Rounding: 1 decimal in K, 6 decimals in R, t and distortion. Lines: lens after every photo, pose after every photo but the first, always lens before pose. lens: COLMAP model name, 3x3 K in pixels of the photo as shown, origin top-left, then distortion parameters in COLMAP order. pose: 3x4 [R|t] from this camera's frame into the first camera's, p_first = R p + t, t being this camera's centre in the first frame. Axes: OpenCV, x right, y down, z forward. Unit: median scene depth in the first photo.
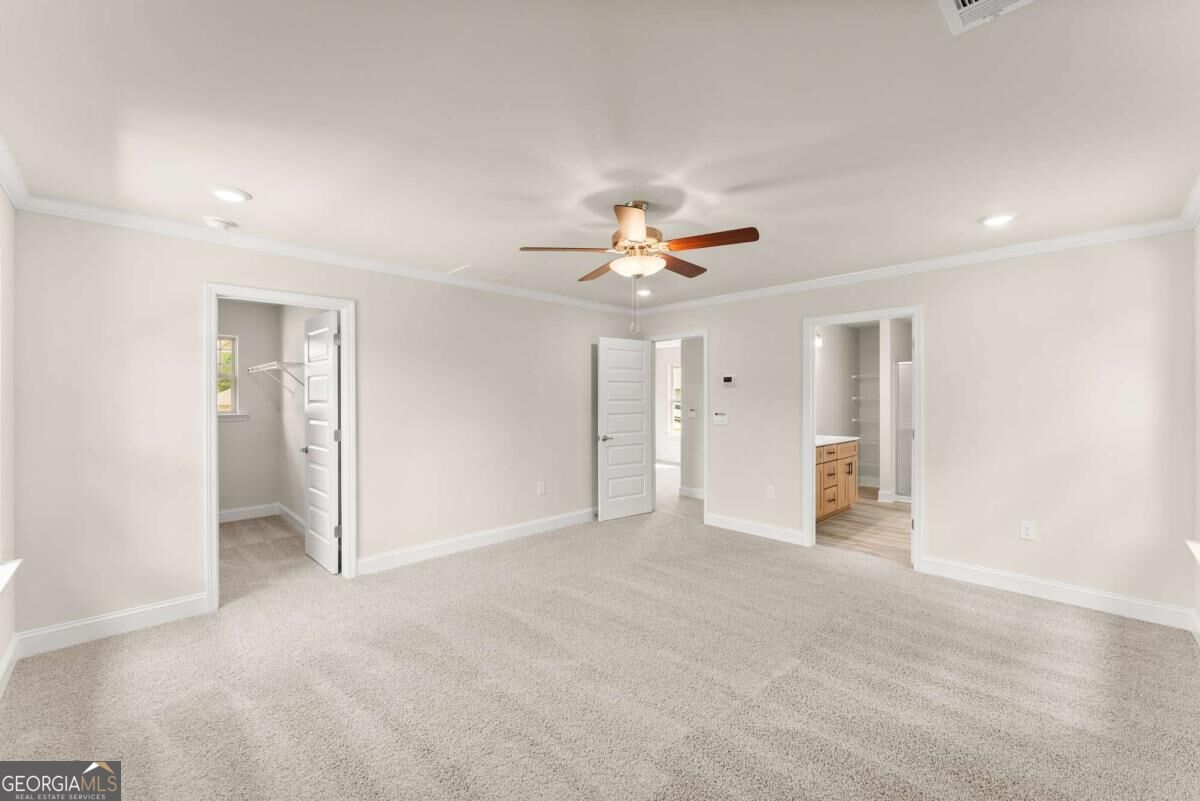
lens RADIAL K [[480.8, 0, 592.3], [0, 480.8, 398.9], [0, 0, 1]] dist [-0.000848, -0.000091]
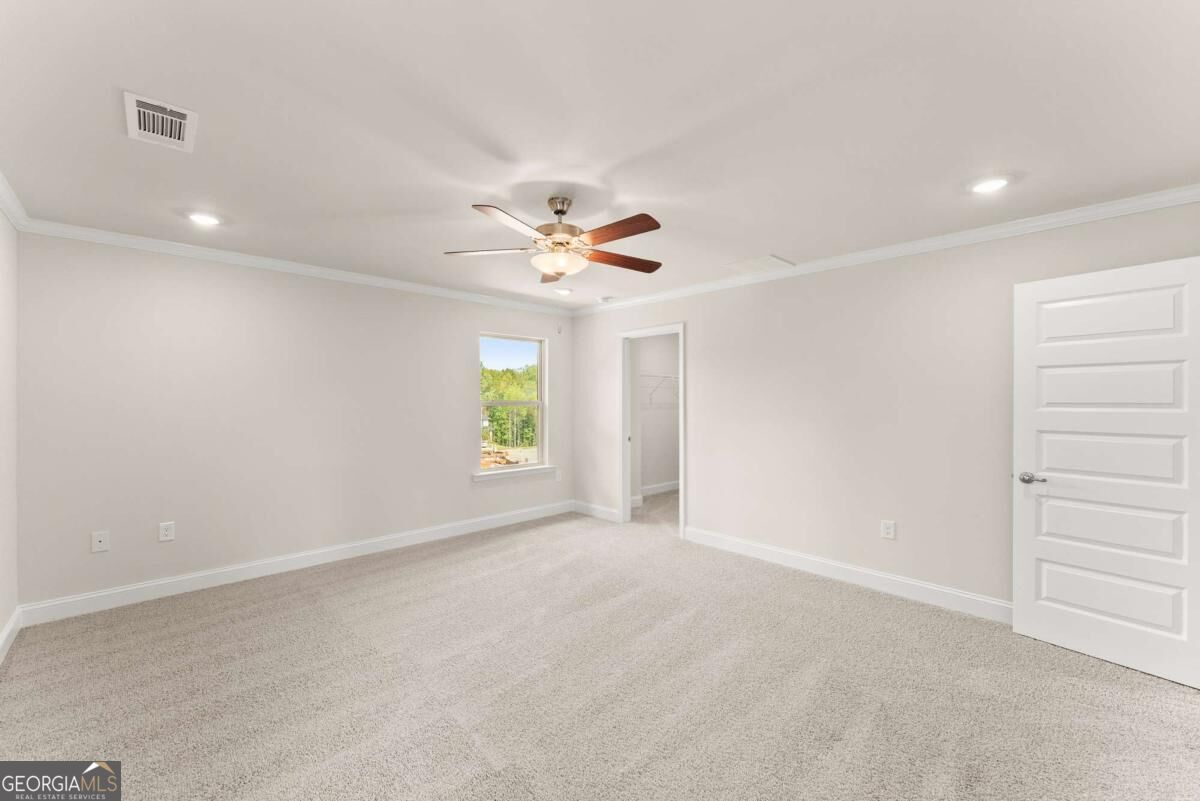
lens RADIAL K [[480.8, 0, 592.3], [0, 480.8, 398.9], [0, 0, 1]] dist [-0.000848, -0.000091]
pose [[0.001295, 0.004291, -0.999990, 0.873443], [-0.008552, 0.999954, 0.004279, -0.001209], [0.999963, 0.008547, 0.001331, 0.864157]]
